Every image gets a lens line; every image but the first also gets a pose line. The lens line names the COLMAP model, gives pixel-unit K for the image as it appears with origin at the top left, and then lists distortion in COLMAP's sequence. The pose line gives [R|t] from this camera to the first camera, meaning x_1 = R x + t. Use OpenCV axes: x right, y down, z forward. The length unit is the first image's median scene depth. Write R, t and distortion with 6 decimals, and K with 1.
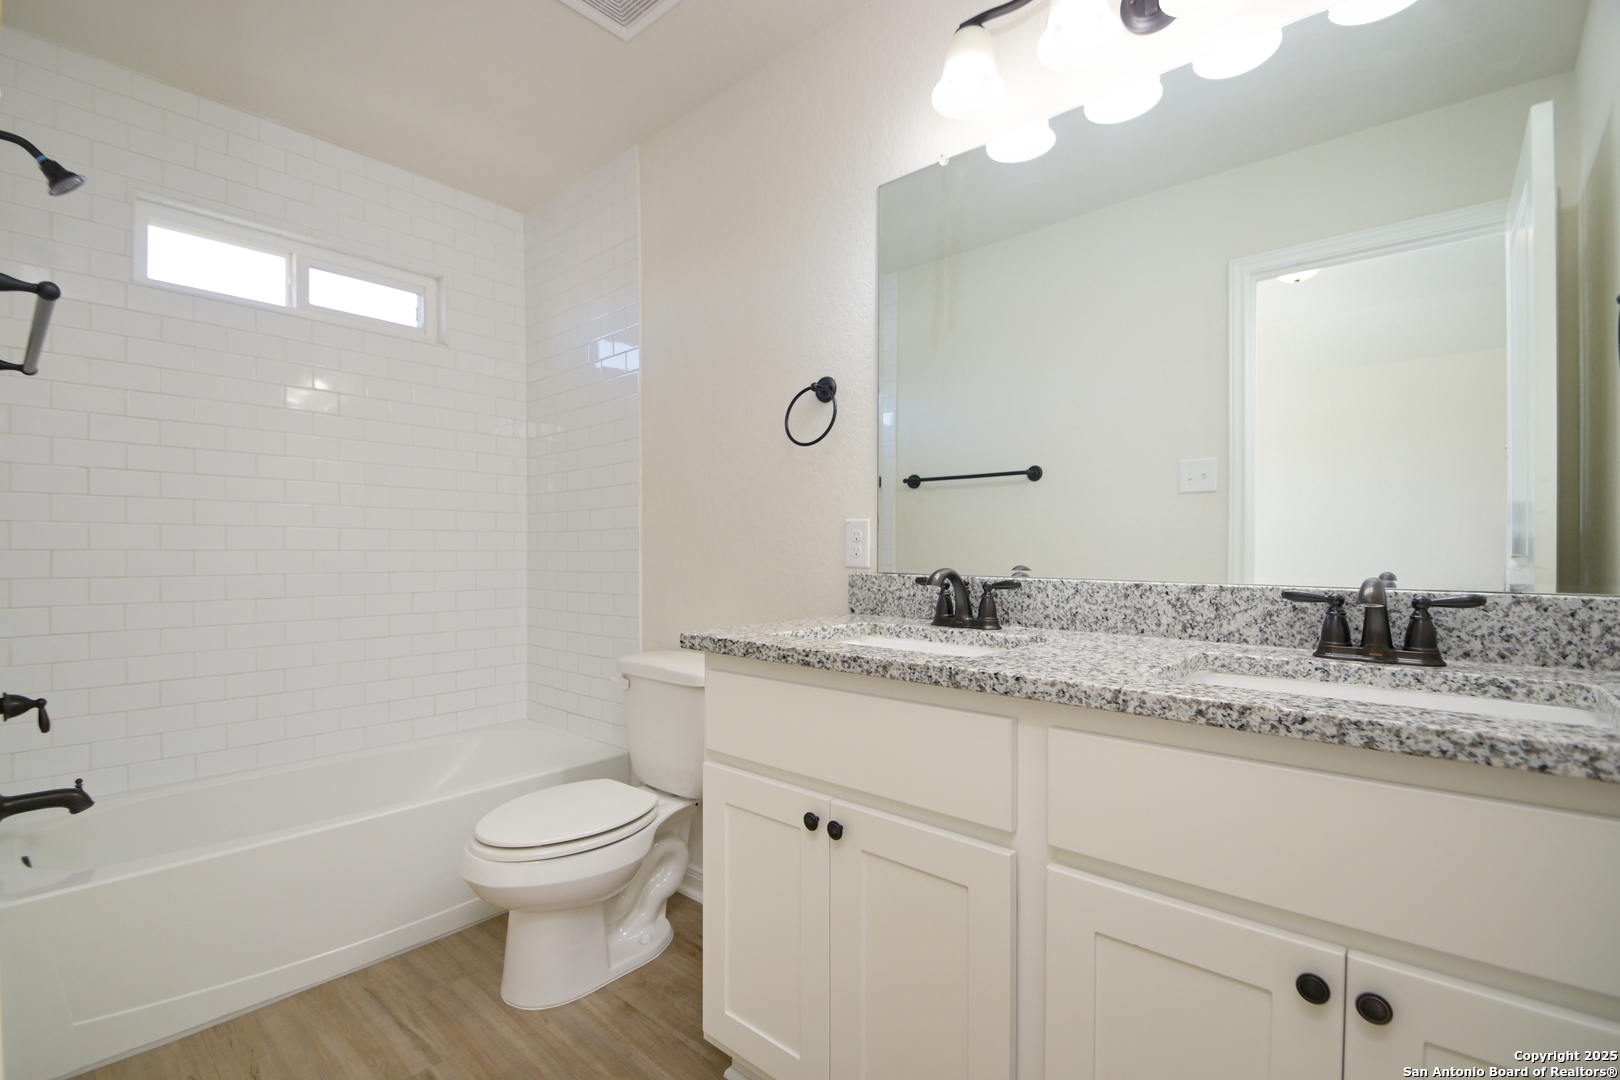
lens RADIAL K [[711.1, 0, 814.5], [0, 711.1, 546.0], [0, 0, 1]] dist [-0.000705, -0.006894]
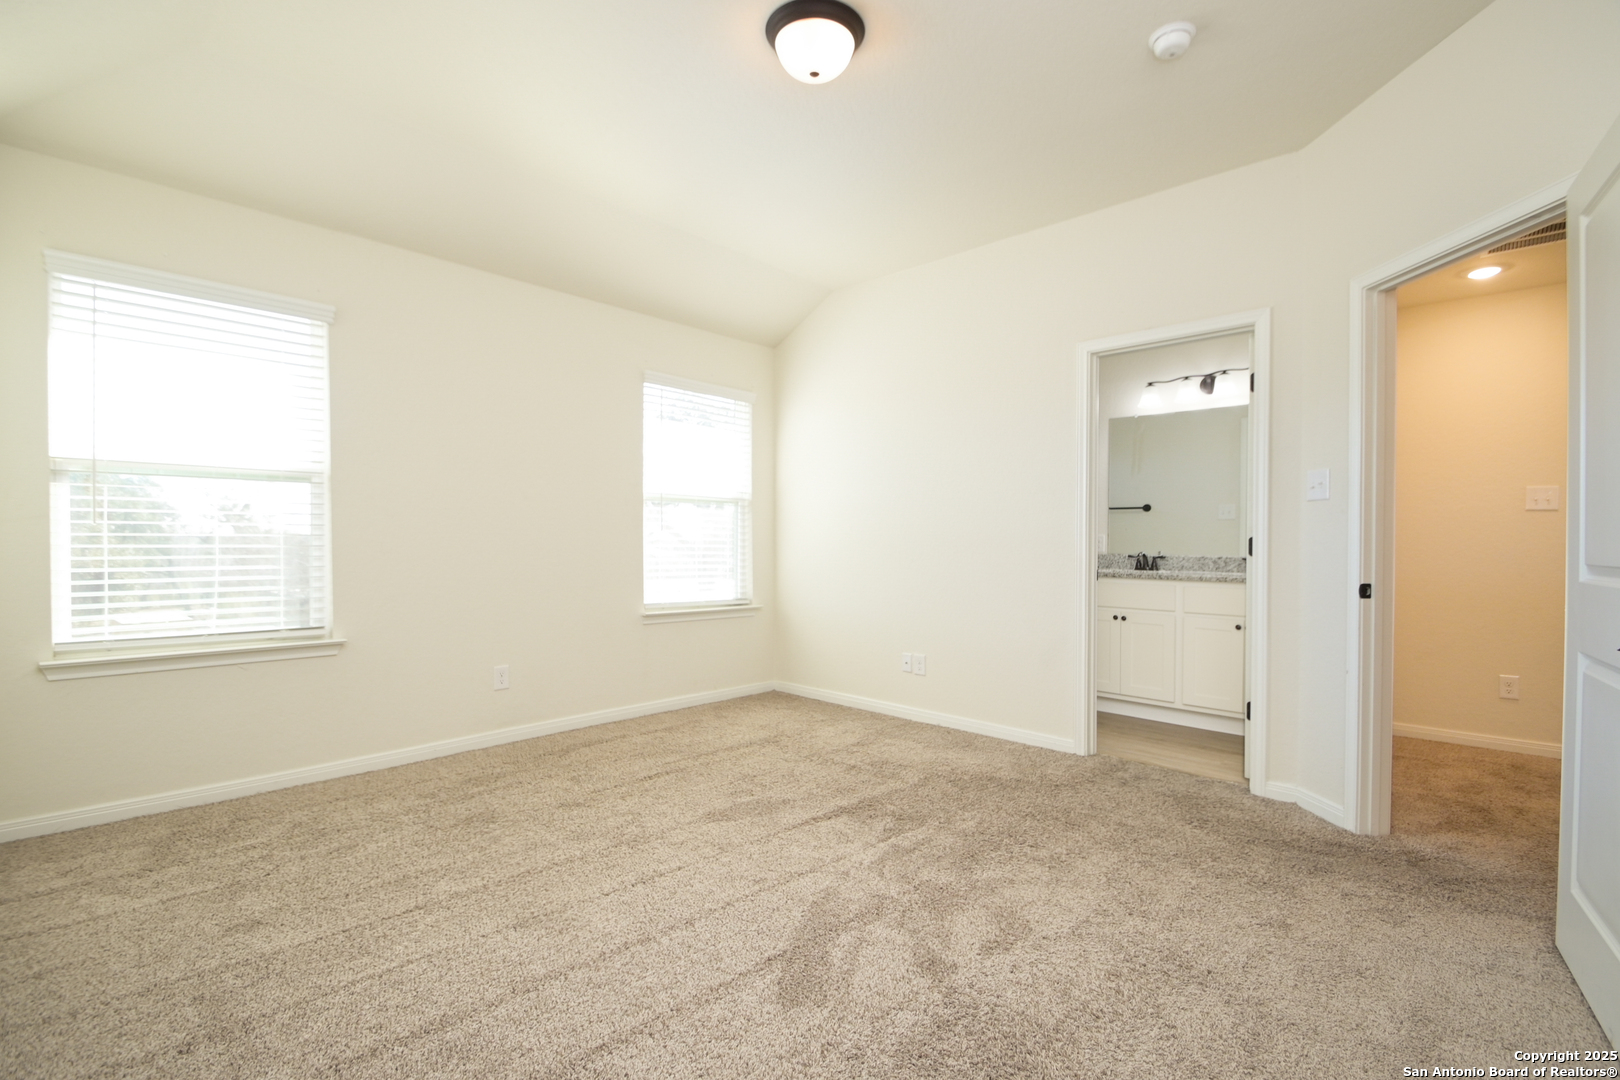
lens RADIAL K [[711.1, 0, 804.4], [0, 711.1, 545.4], [0, 0, 1]] dist [-0.000705, -0.006894]
pose [[0.998170, 0.003962, -0.060338, -0.709721], [-0.002951, 0.999854, 0.016850, -0.030400], [0.060396, -0.016641, 0.998036, -1.431974]]
